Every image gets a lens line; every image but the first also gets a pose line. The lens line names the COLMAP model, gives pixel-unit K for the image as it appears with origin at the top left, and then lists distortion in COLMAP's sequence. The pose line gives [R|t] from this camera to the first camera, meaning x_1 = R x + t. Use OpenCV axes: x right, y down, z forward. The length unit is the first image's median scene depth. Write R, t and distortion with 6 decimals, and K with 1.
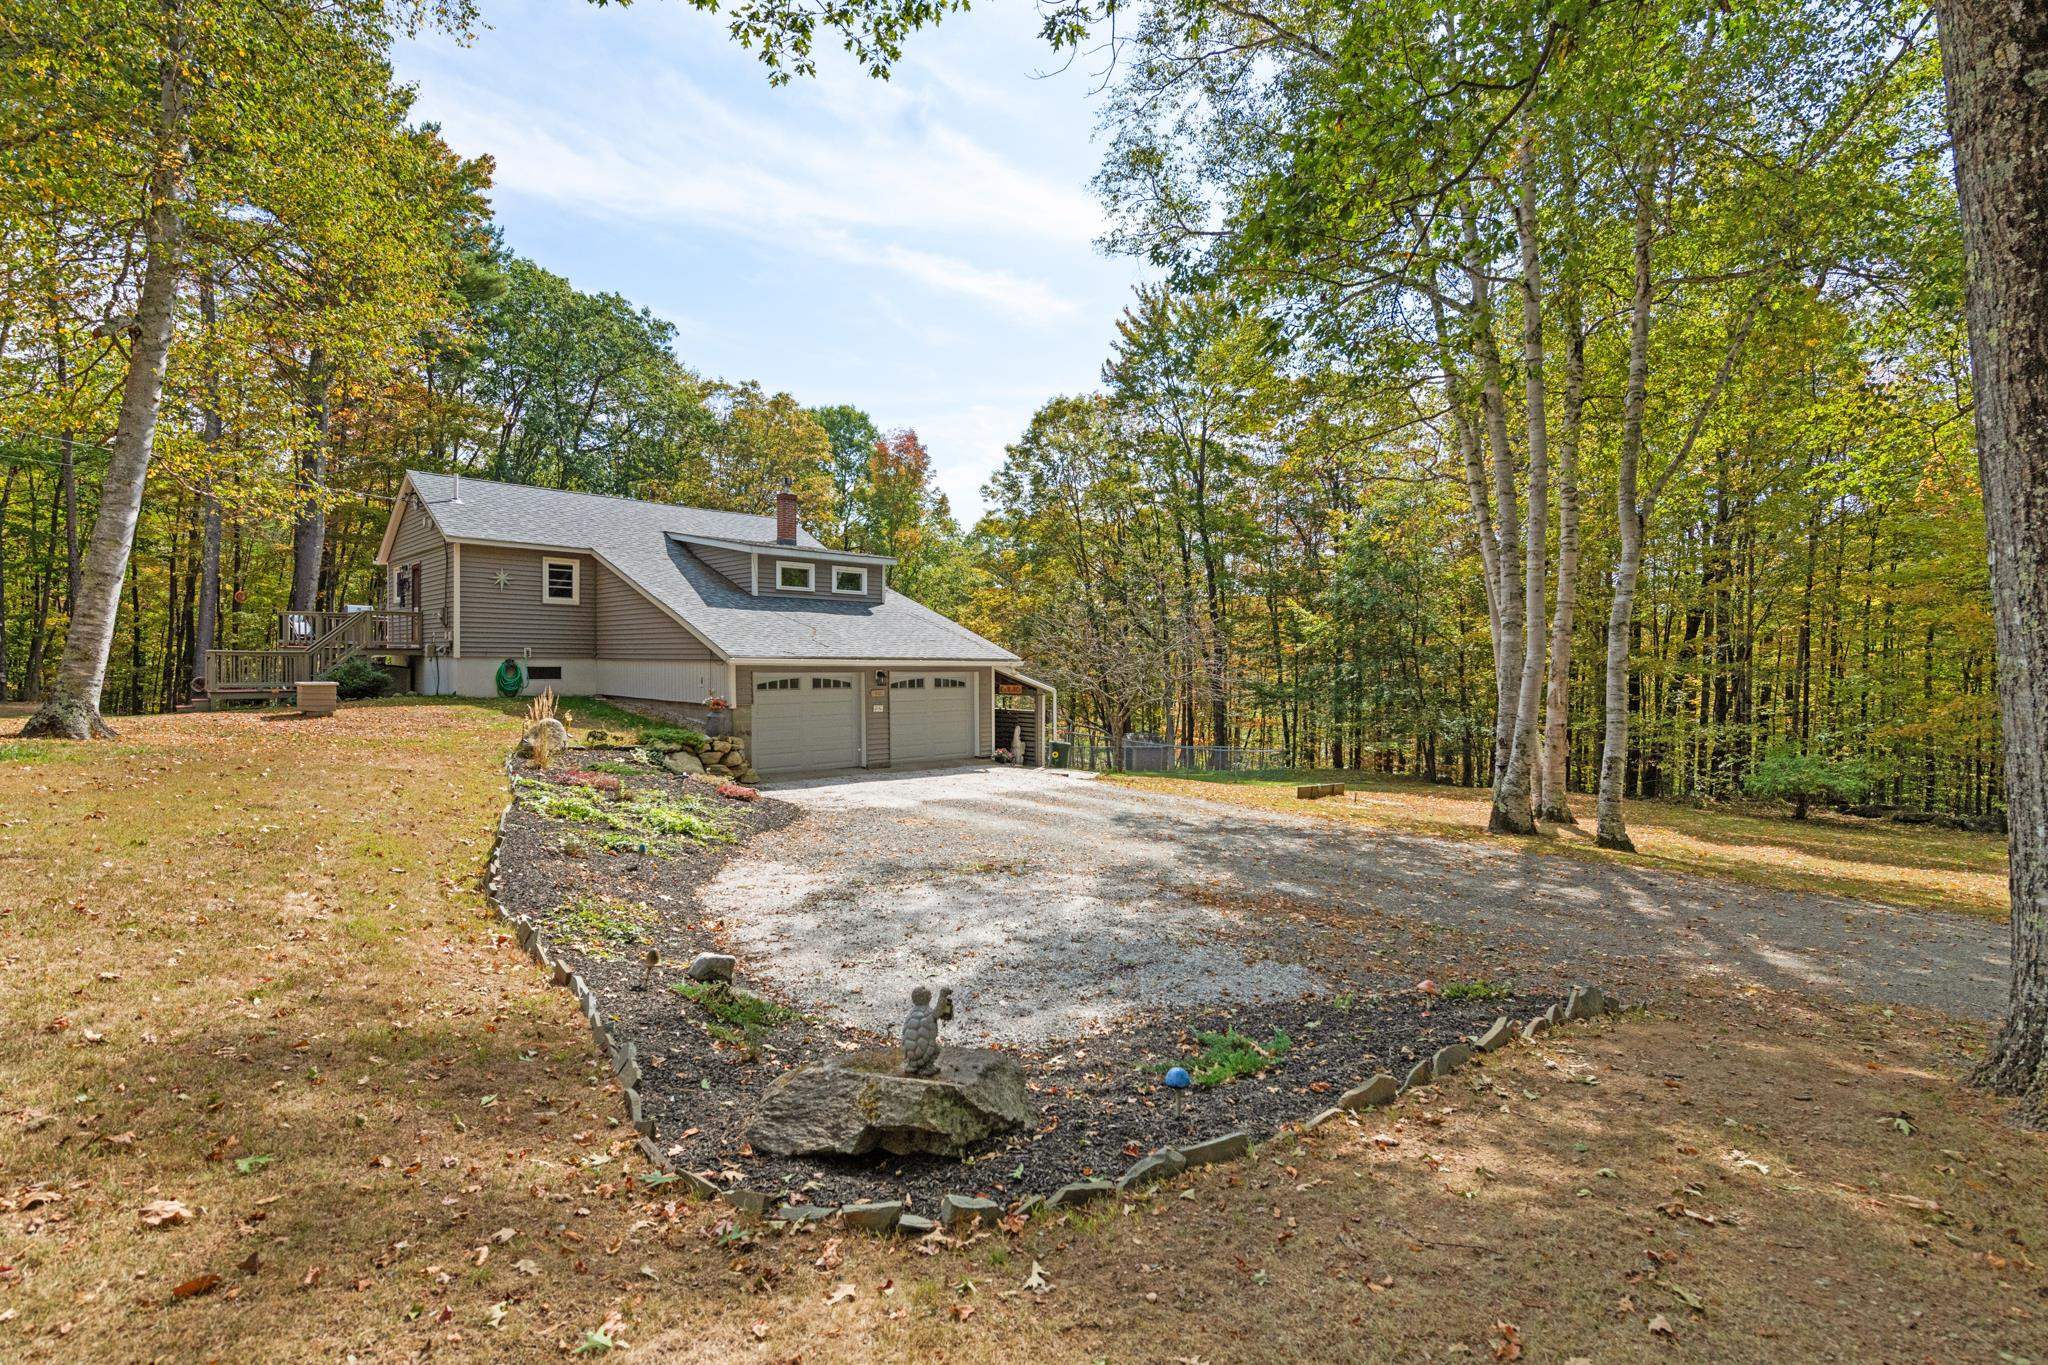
lens RADIAL K [[920.8, 0, 1024.0], [0, 920.8, 677.2], [0, 0, 1]] dist [0.002499, 0.000182]
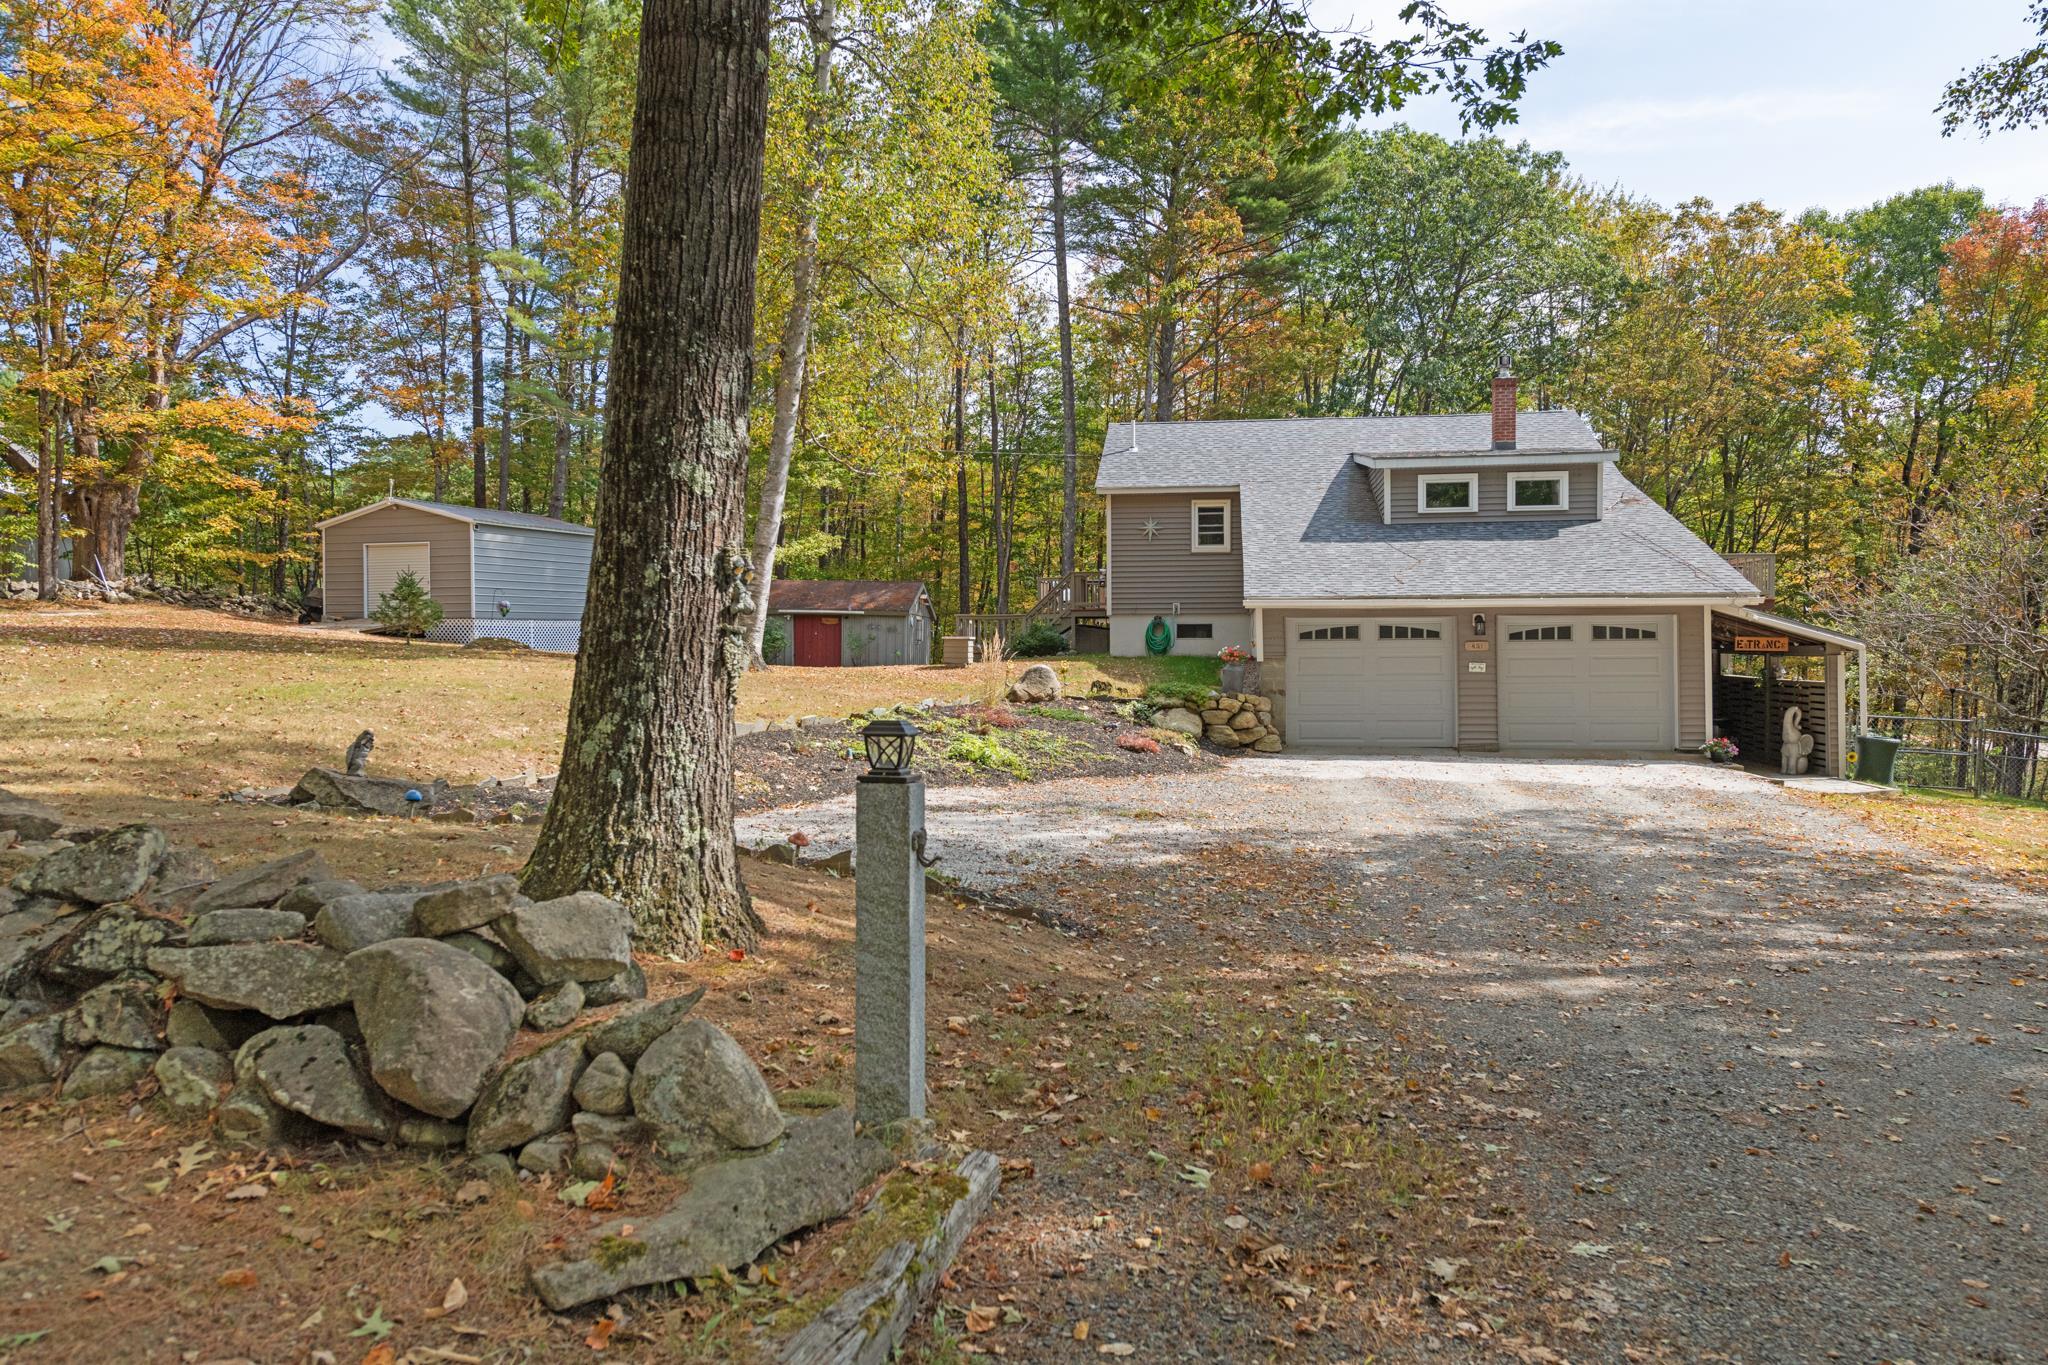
lens RADIAL K [[1355.7, 0, 1023.1], [0, 1355.7, 674.1], [0, 0, 1]] dist [0.024781, -0.006834]
pose [[0.609531, 0.004954, -0.792747, 0.419609], [-0.005082, 0.999984, 0.002341, 0.035052], [0.792746, 0.002602, 0.609547, 0.072419]]
